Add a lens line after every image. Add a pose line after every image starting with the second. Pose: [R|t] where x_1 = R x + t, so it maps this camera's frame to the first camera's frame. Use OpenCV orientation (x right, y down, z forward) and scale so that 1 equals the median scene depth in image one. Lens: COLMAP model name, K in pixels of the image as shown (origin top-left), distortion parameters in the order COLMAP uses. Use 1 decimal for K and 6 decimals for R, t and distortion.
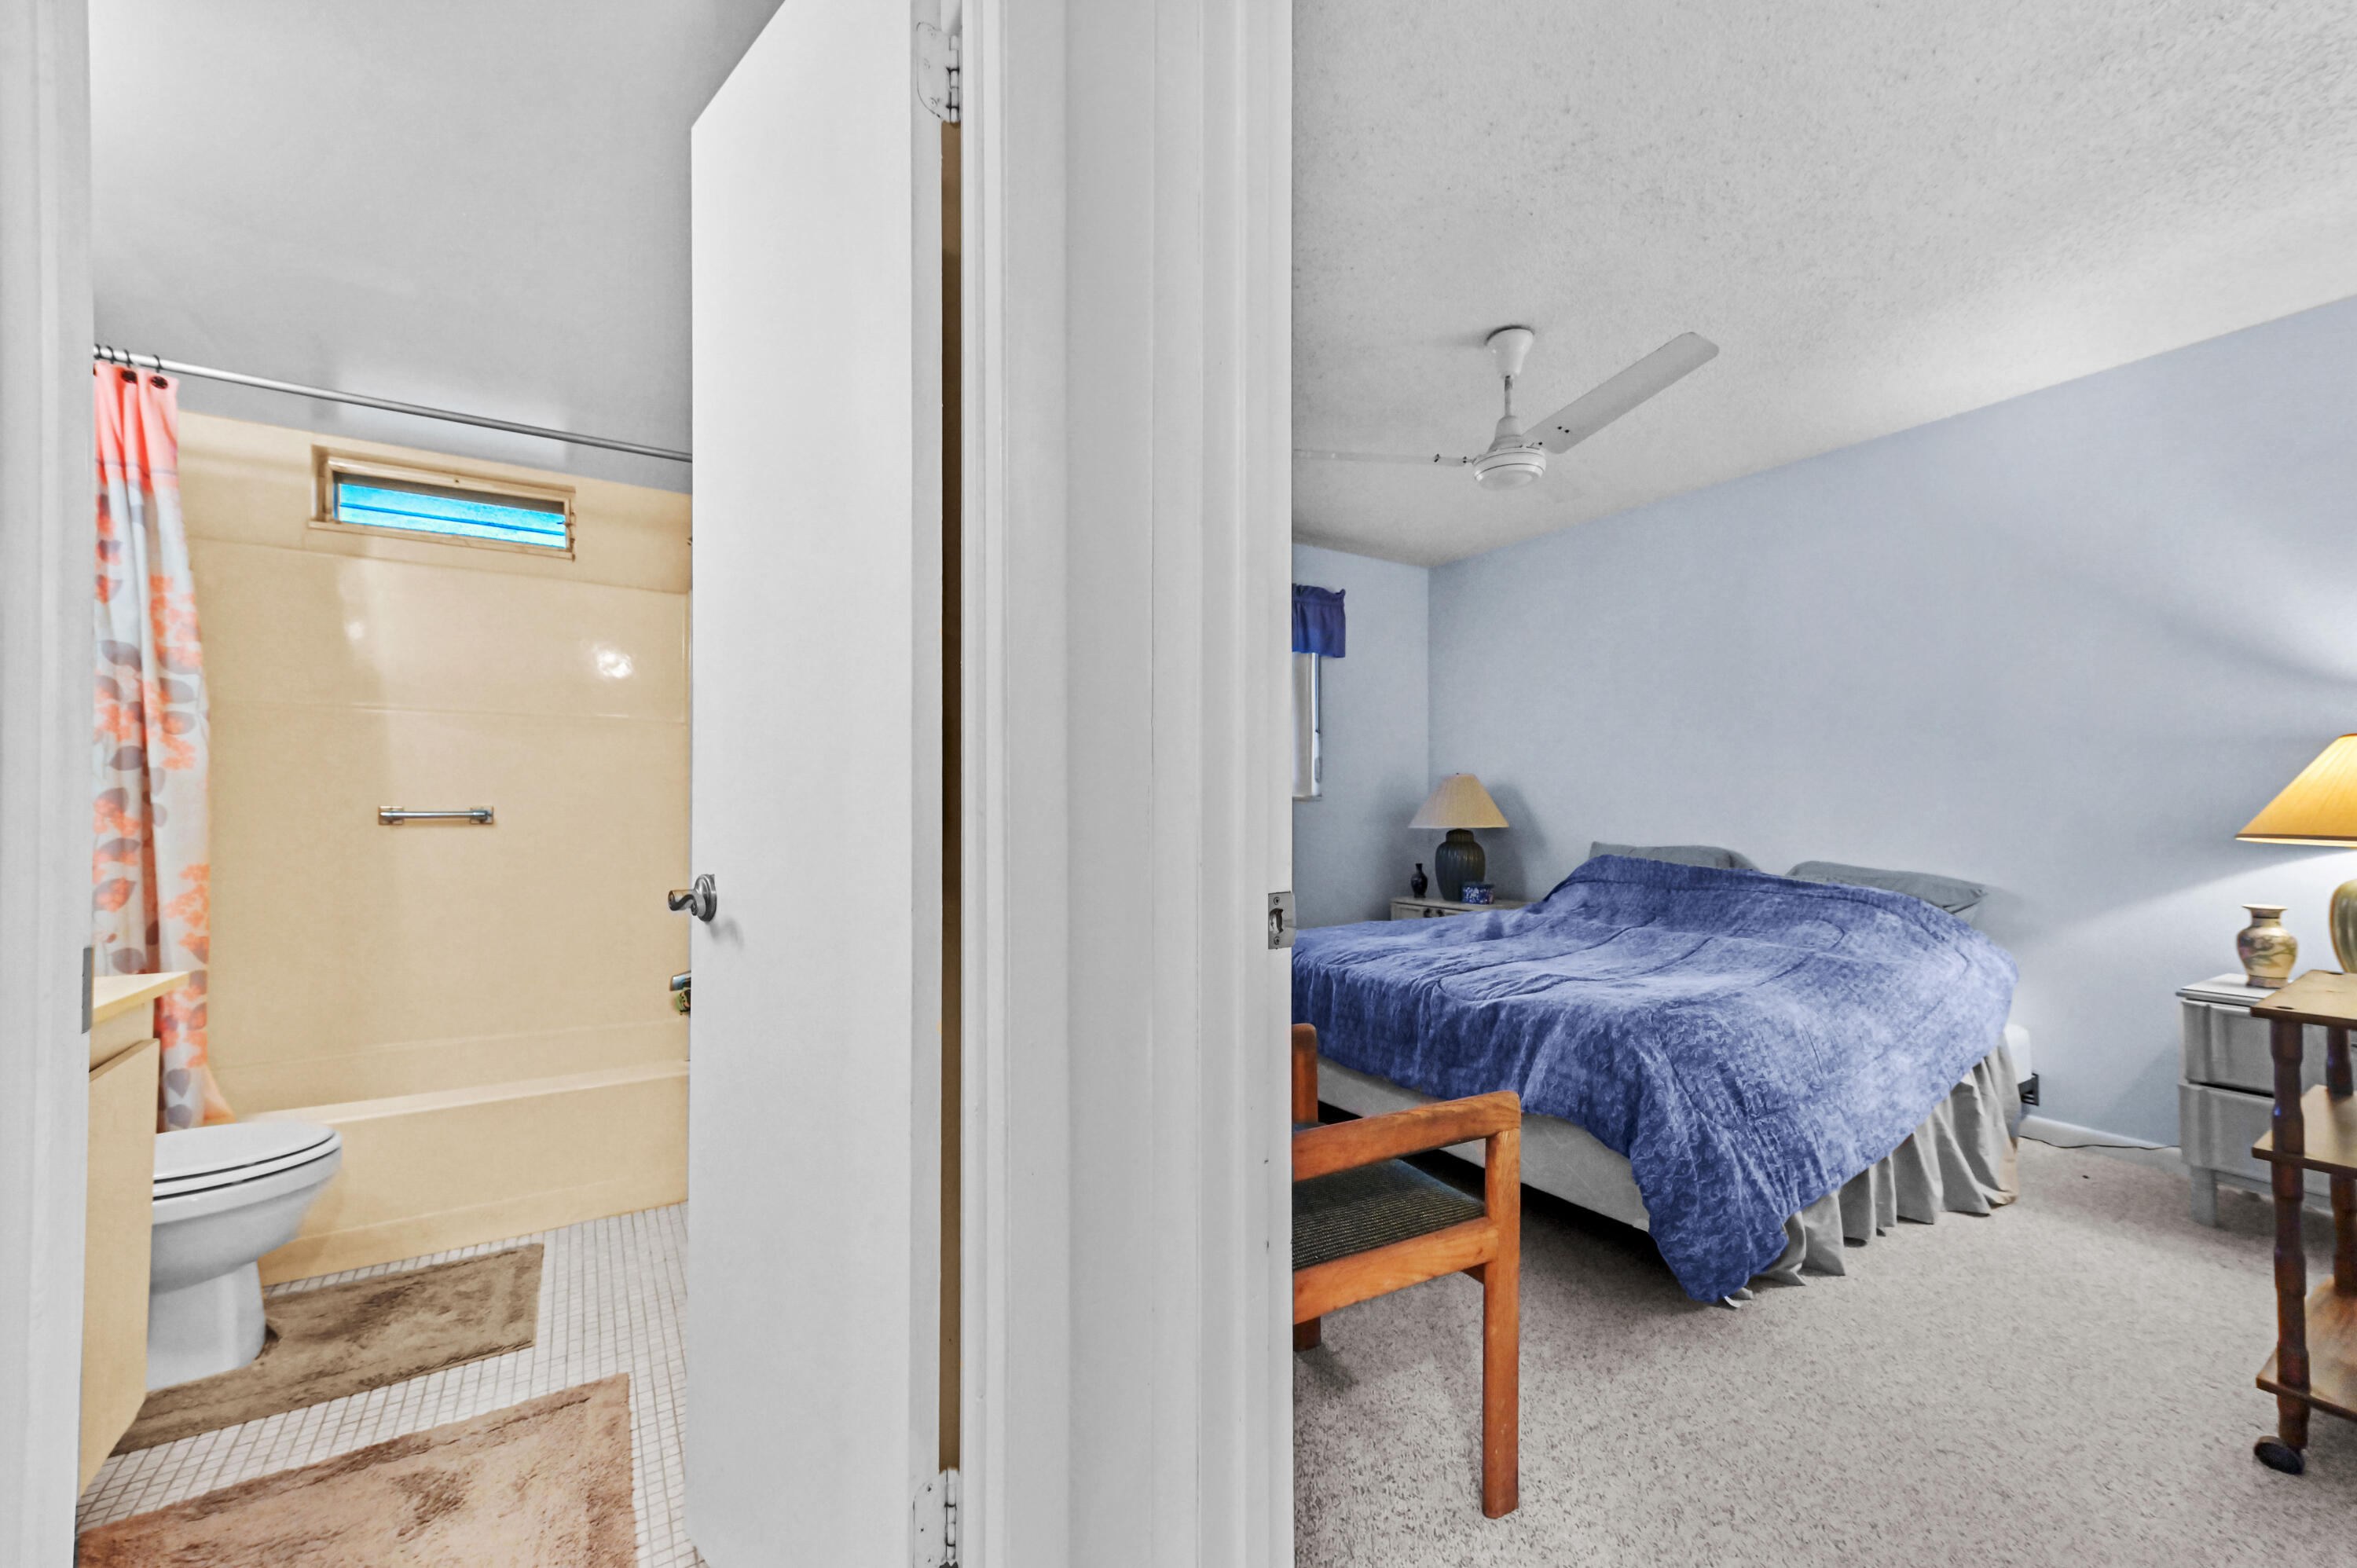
lens RADIAL K [[936.6, 0, 1175.9], [0, 936.6, 794.2], [0, 0, 1]] dist [0.015048, 0.000522]
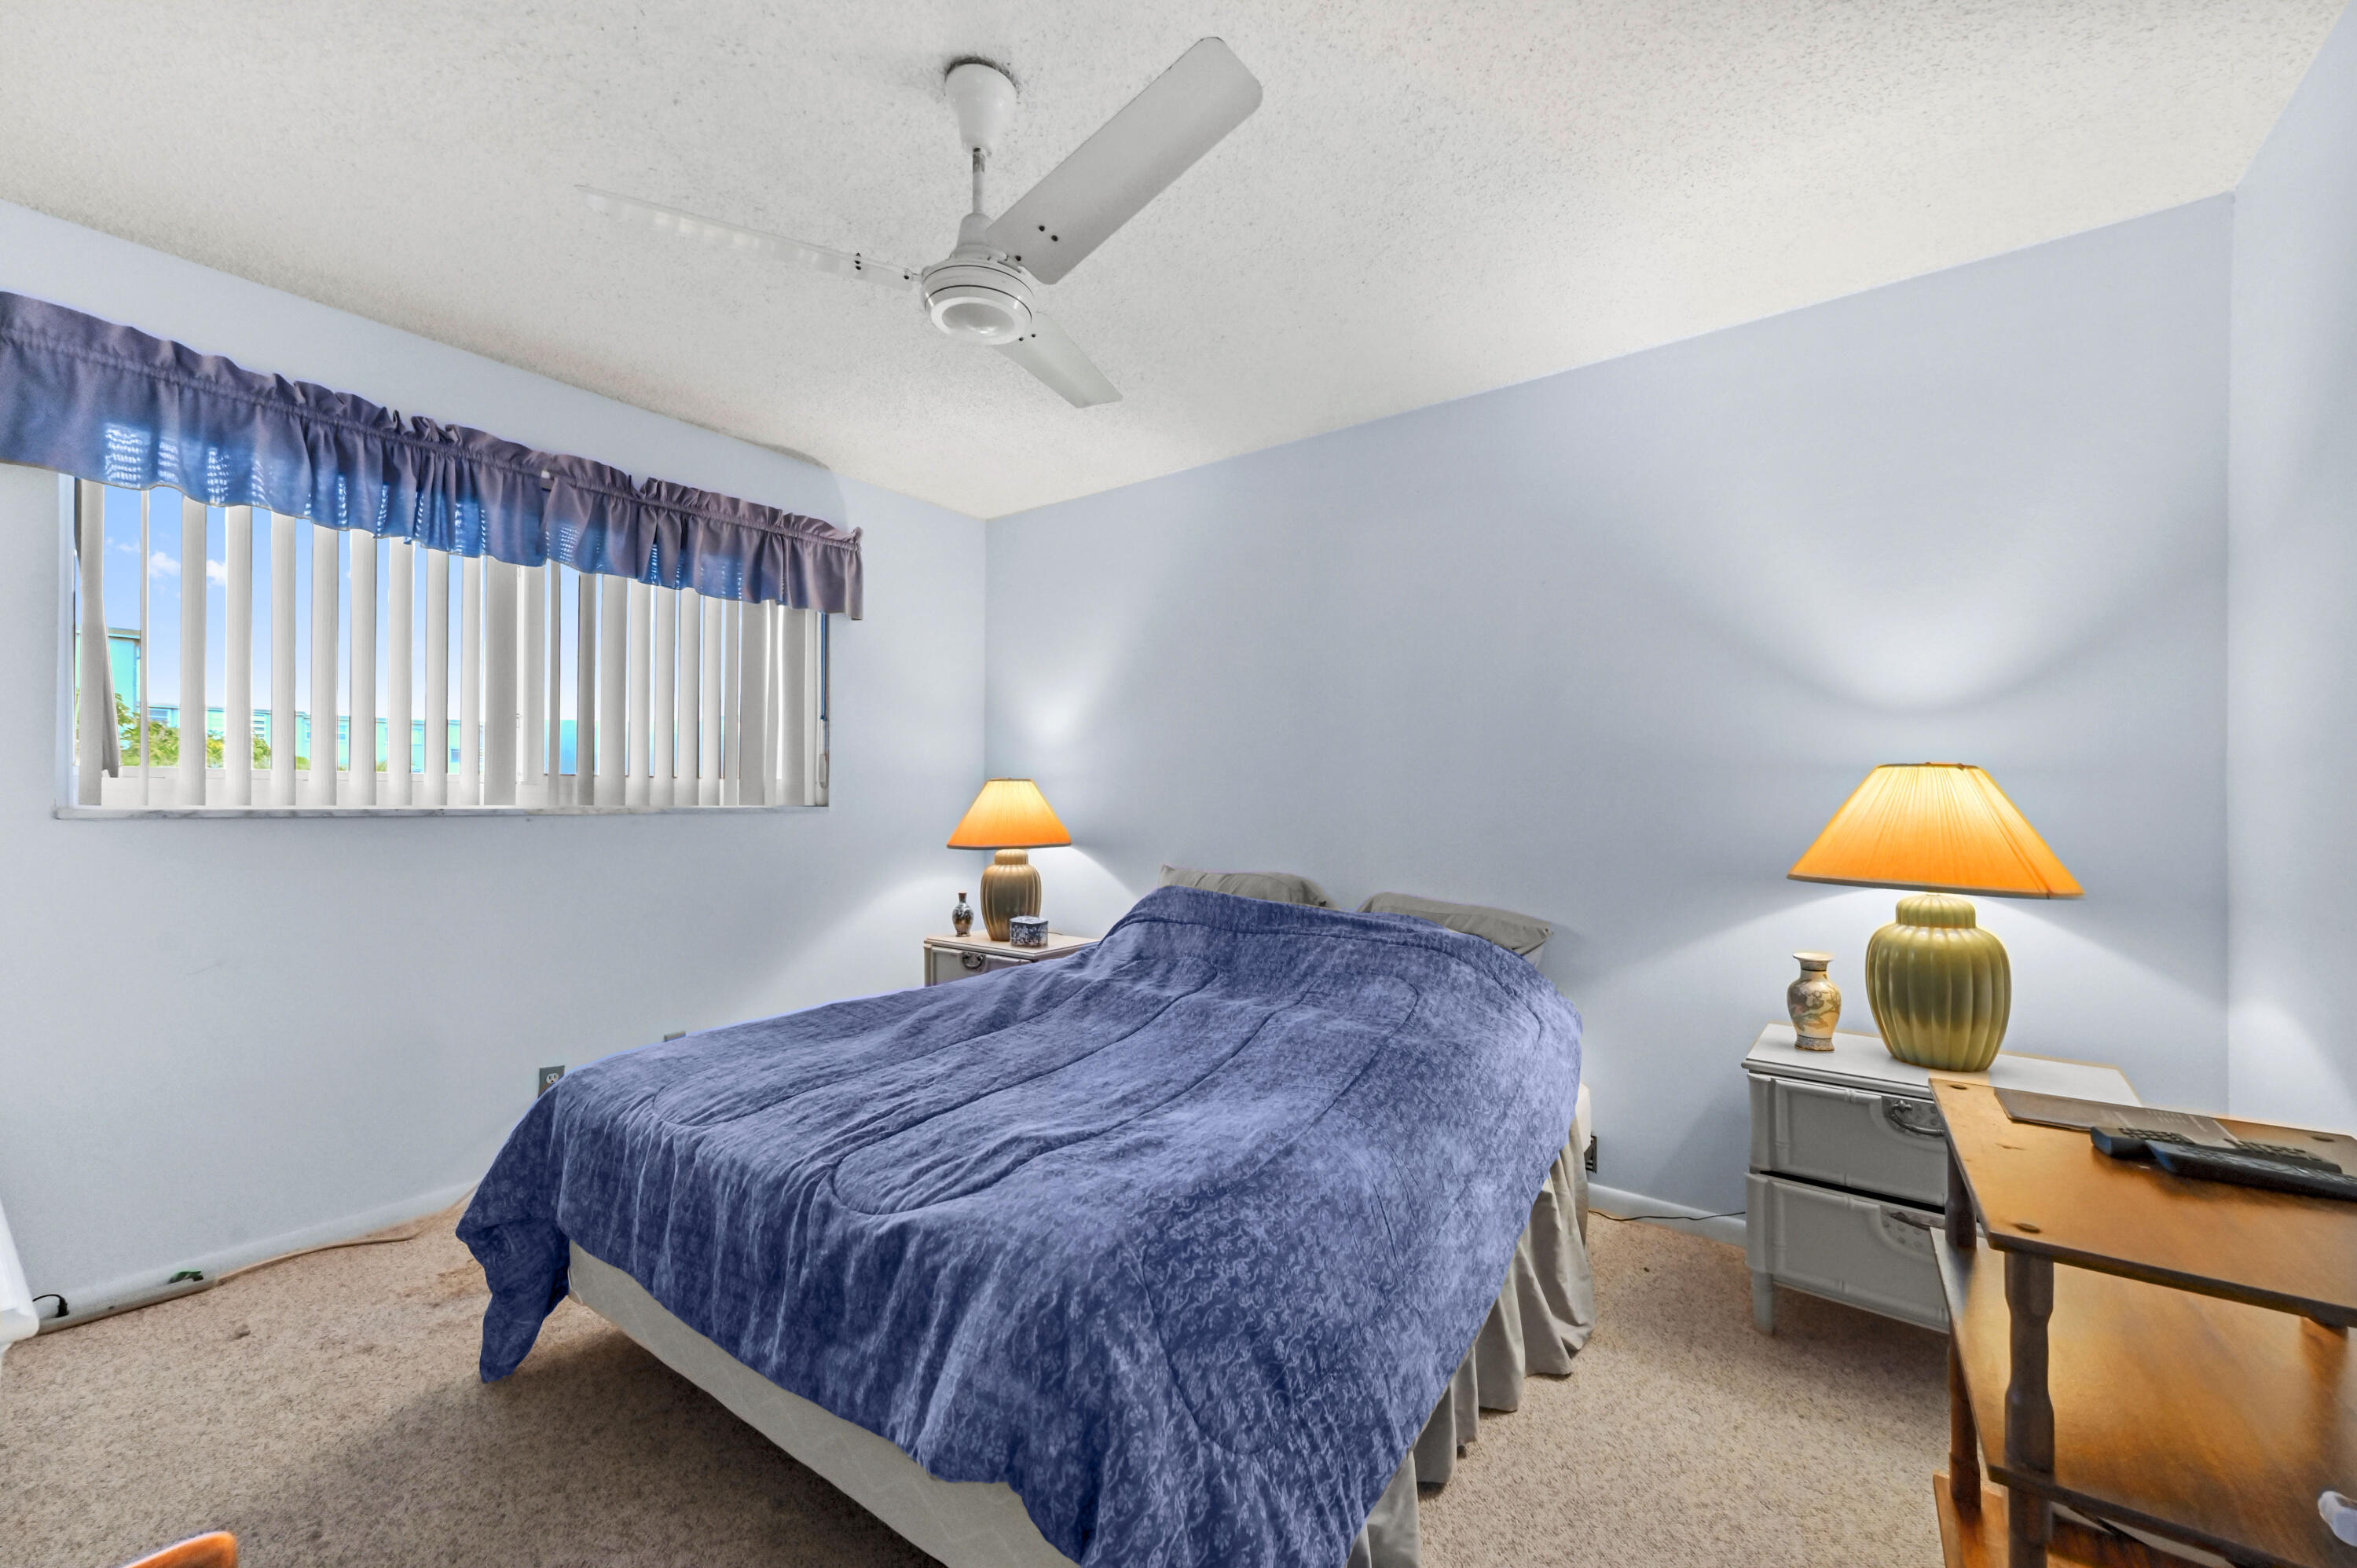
lens RADIAL K [[936.6, 0, 1190.6], [0, 936.6, 790.6], [0, 0, 1]] dist [0.015048, 0.000522]
pose [[0.925347, 0.006884, 0.379059, 0.251011], [-0.010486, 0.999917, 0.007437, -0.033435], [-0.378977, -0.010857, 0.925343, 0.376644]]
